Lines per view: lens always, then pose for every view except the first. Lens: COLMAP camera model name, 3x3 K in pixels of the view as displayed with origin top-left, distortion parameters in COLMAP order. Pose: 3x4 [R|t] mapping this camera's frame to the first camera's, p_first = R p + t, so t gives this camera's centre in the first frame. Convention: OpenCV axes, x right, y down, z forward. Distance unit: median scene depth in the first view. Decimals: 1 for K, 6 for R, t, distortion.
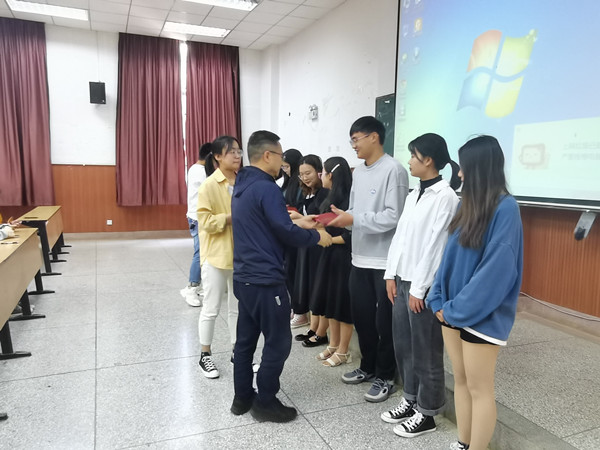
lens RADIAL K [[463.8, 0, 301.0], [0, 463.8, 227.6], [0, 0, 1]] dist [0.012635, 0.003631]
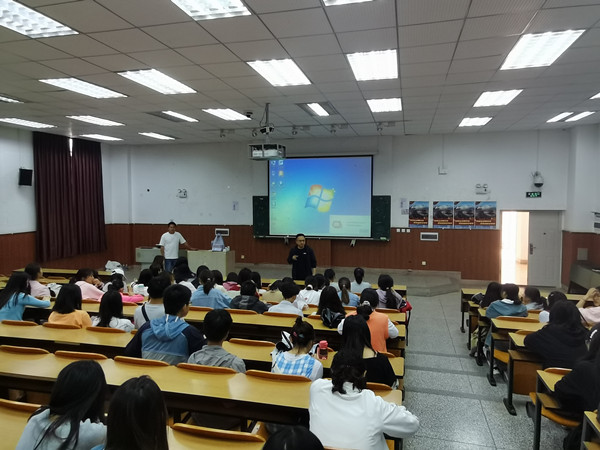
lens RADIAL K [[393.5, 0, 302.4], [0, 393.5, 222.8], [0, 0, 1]] dist [0.007540, 0.000948]
pose [[0.616051, -0.061167, 0.785328, -1.661399], [0.107486, 0.994183, -0.006883, -0.150760], [-0.780338, 0.088652, 0.619042, -0.508535]]
